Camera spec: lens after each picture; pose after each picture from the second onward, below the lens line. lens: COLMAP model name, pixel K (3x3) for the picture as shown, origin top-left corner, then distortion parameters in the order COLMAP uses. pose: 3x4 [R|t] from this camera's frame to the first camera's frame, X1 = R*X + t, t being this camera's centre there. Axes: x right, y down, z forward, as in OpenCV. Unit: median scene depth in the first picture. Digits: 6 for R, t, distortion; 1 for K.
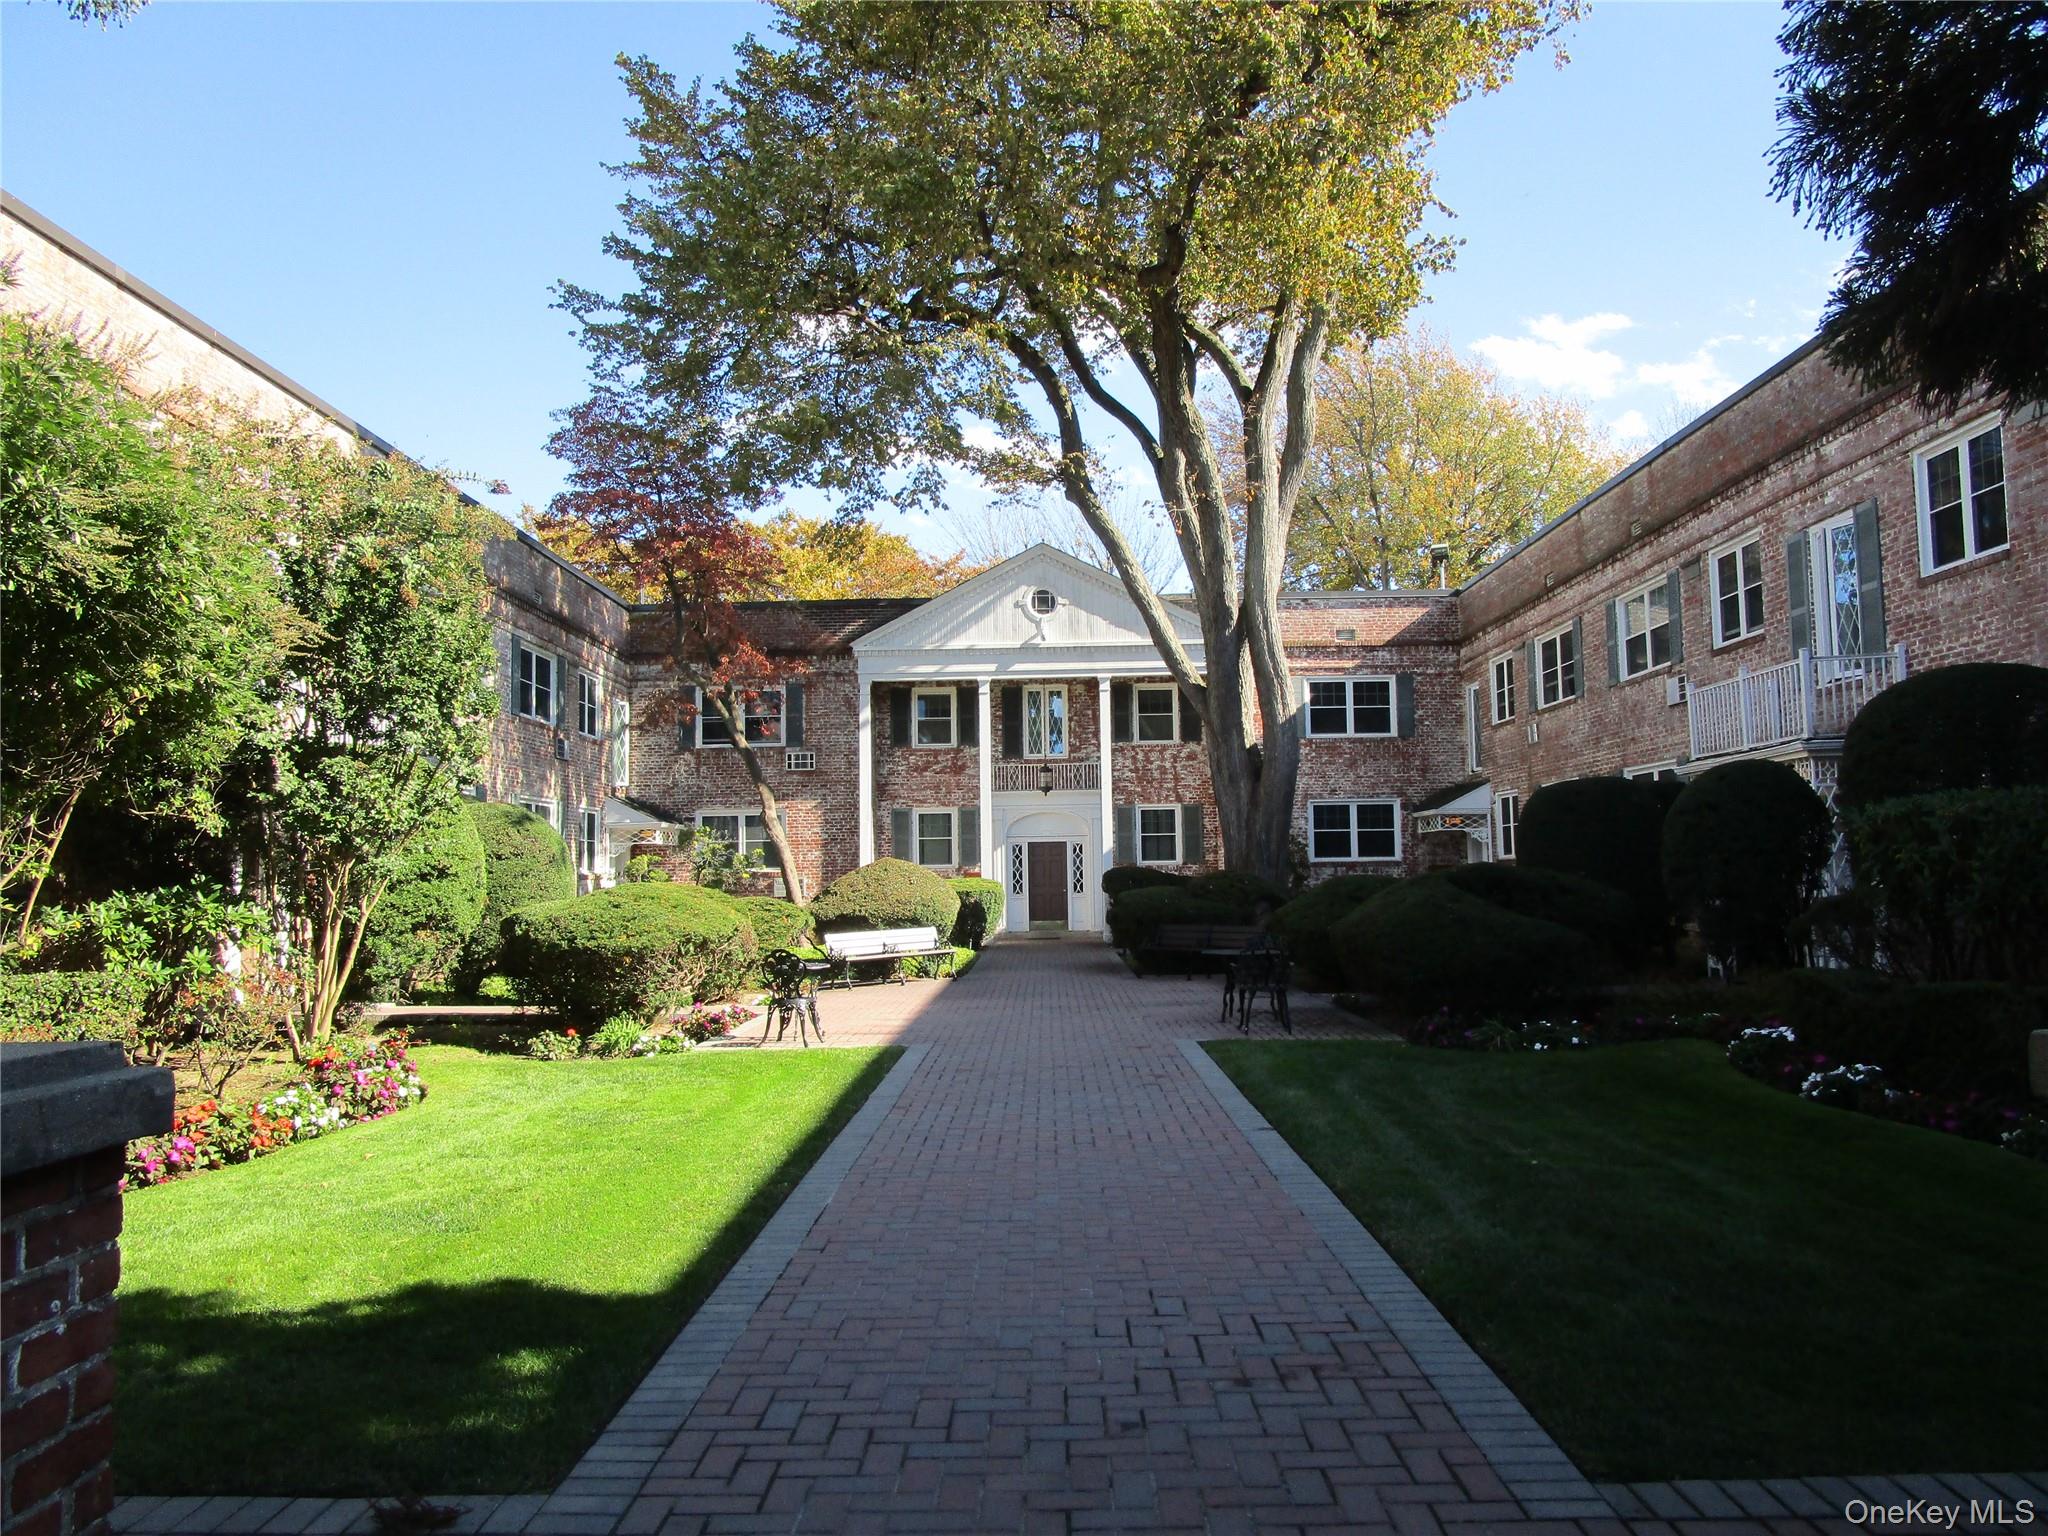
lens RADIAL K [[1465.1, 0, 1024.9], [0, 1465.1, 766.6], [0, 0, 1]] dist [-0.007254, -0.001478]
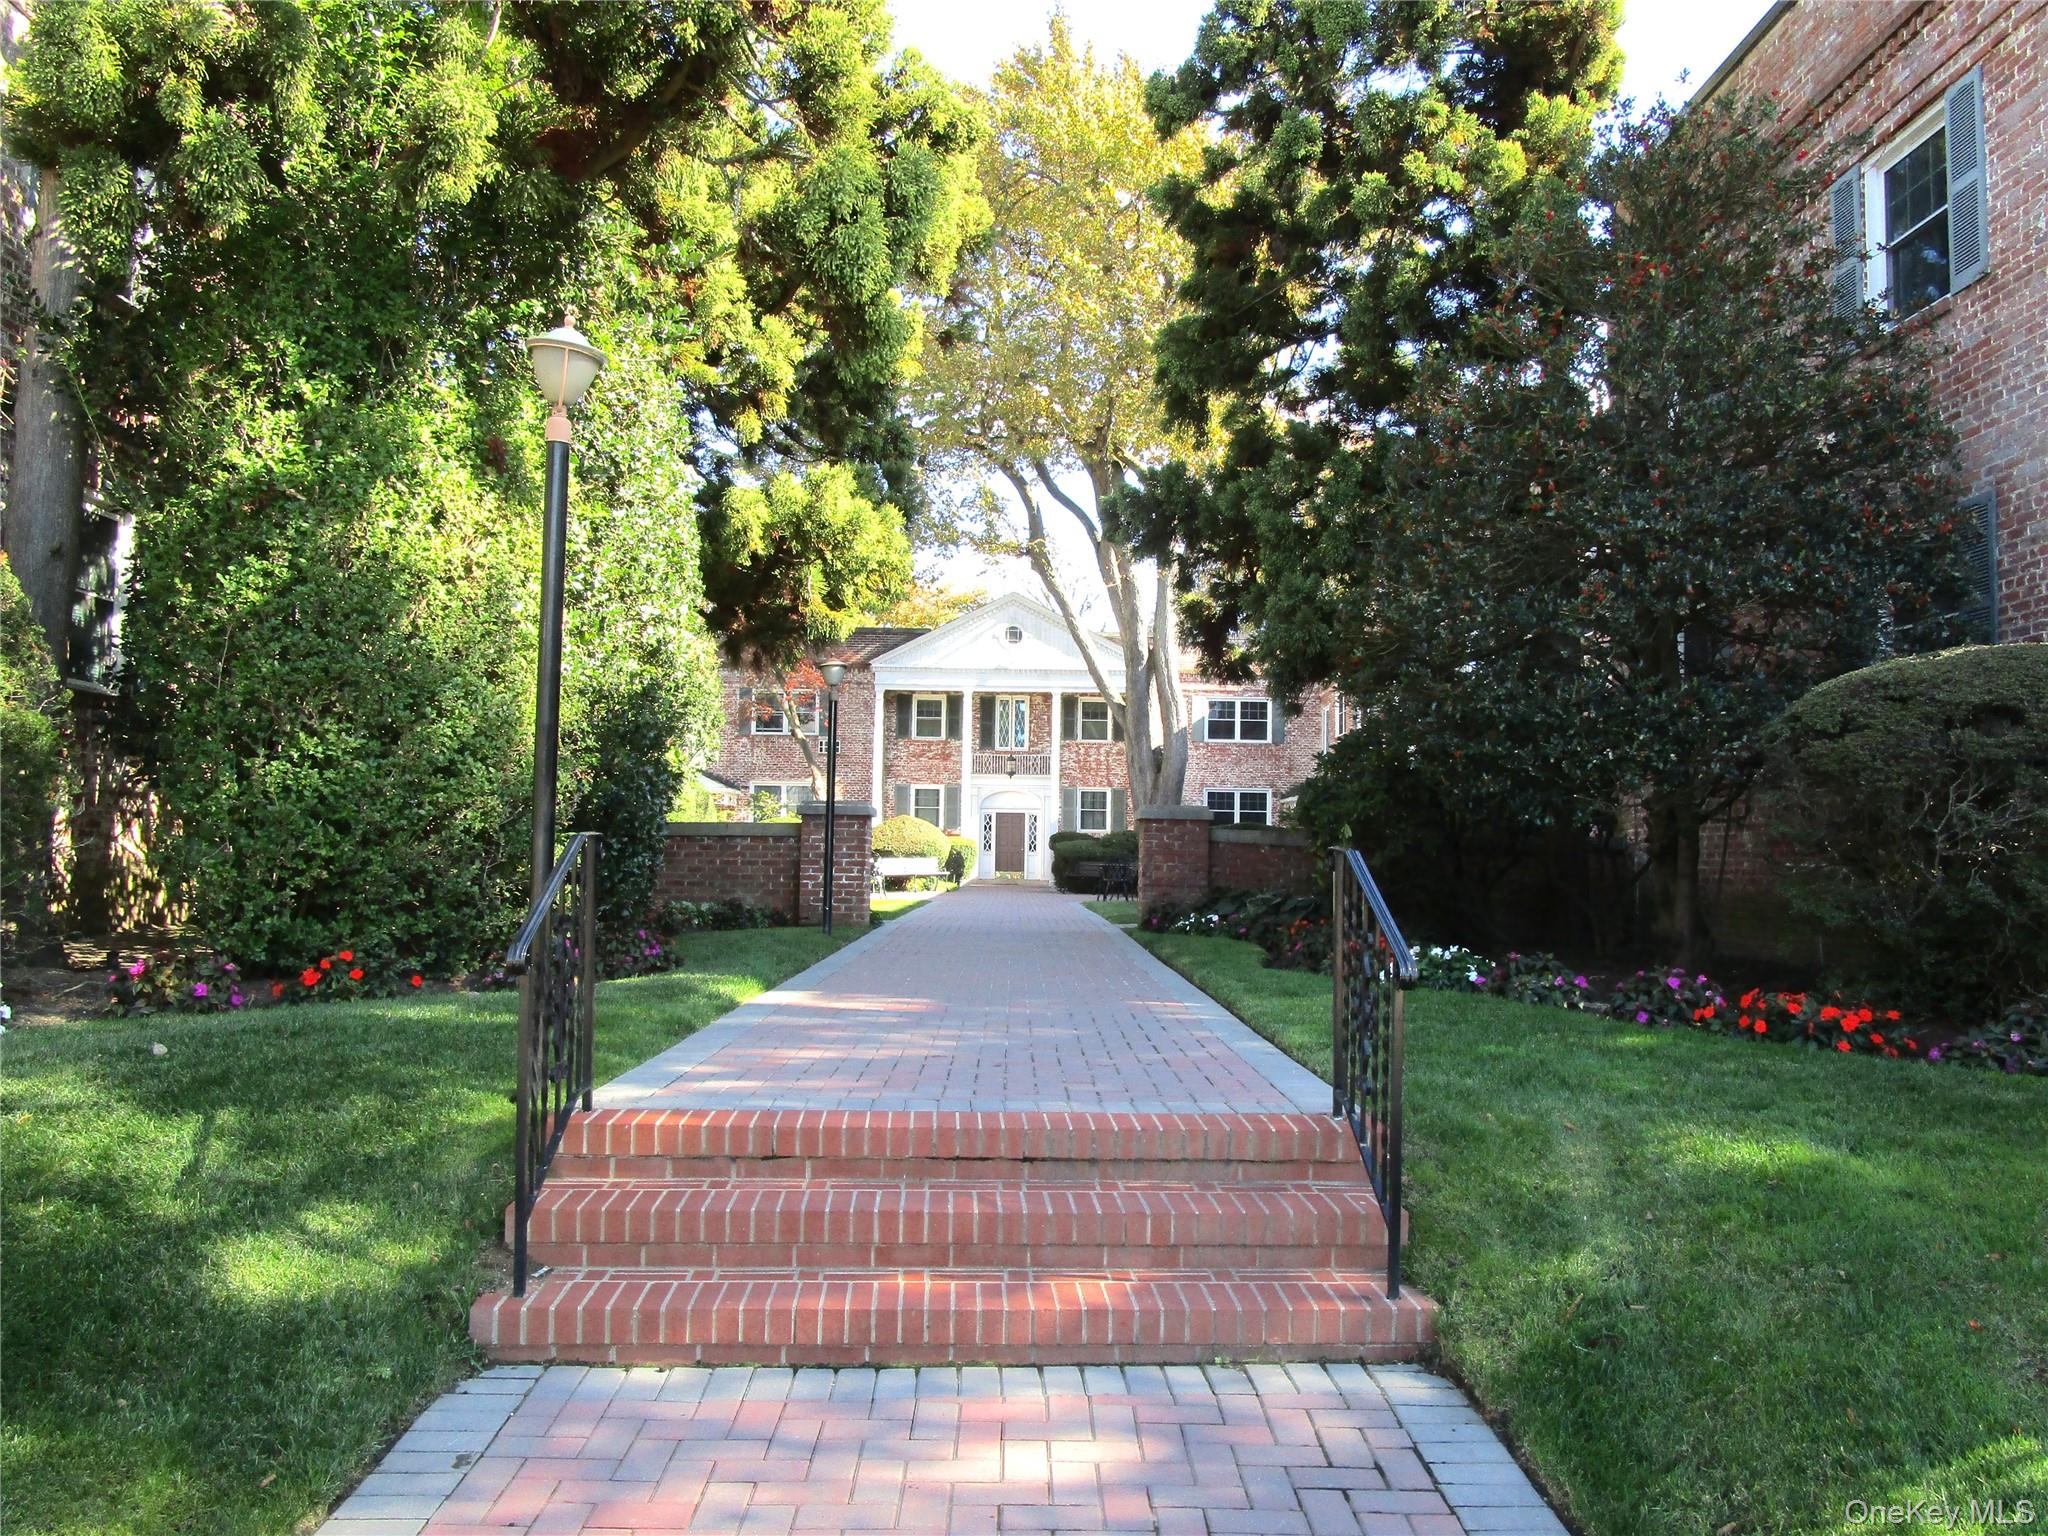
lens RADIAL K [[1465.1, 0, 1024.9], [0, 1465.1, 768.0], [0, 0, 1]] dist [-0.007254, -0.001478]
pose [[0.999269, 0.032191, 0.020621, -0.000529], [-0.032438, 0.999405, 0.011729, -0.005900], [-0.020231, -0.012390, 0.999719, -0.349110]]
